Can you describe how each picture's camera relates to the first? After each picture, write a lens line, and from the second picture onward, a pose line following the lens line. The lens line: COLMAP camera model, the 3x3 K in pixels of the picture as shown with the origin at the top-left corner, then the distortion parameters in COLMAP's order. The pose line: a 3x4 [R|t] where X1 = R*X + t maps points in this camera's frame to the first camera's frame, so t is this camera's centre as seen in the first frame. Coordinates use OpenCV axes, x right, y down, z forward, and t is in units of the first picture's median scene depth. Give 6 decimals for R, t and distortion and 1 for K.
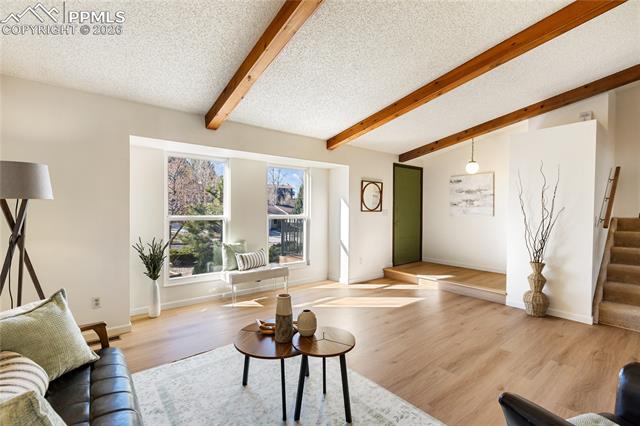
lens RADIAL K [[291.6, 0, 320.4], [0, 291.6, 210.7], [0, 0, 1]] dist [0.008421, -0.001080]
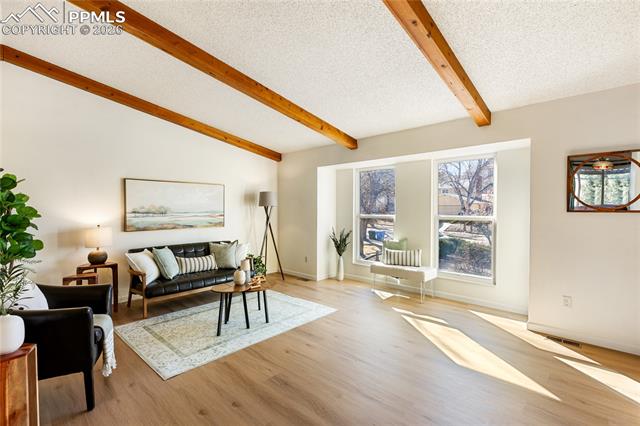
lens RADIAL K [[291.6, 0, 317.6], [0, 291.6, 212.6], [0, 0, 1]] dist [0.008421, -0.001080]
pose [[0.136632, 0.001631, -0.990621, 0.828673], [0.000204, 0.999999, 0.001674, 0.004947], [0.990622, -0.000431, 0.136631, 0.602592]]
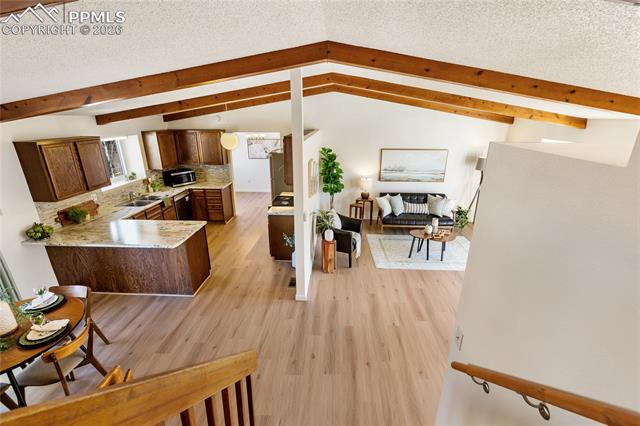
lens RADIAL K [[291.6, 0, 323.5], [0, 291.6, 209.0], [0, 0, 1]] dist [0.008421, -0.001080]
pose [[-0.660415, 0.223624, -0.716829, 1.233579], [-0.013376, 0.950971, 0.308991, -0.305633], [0.750782, 0.213650, -0.625044, 0.952627]]
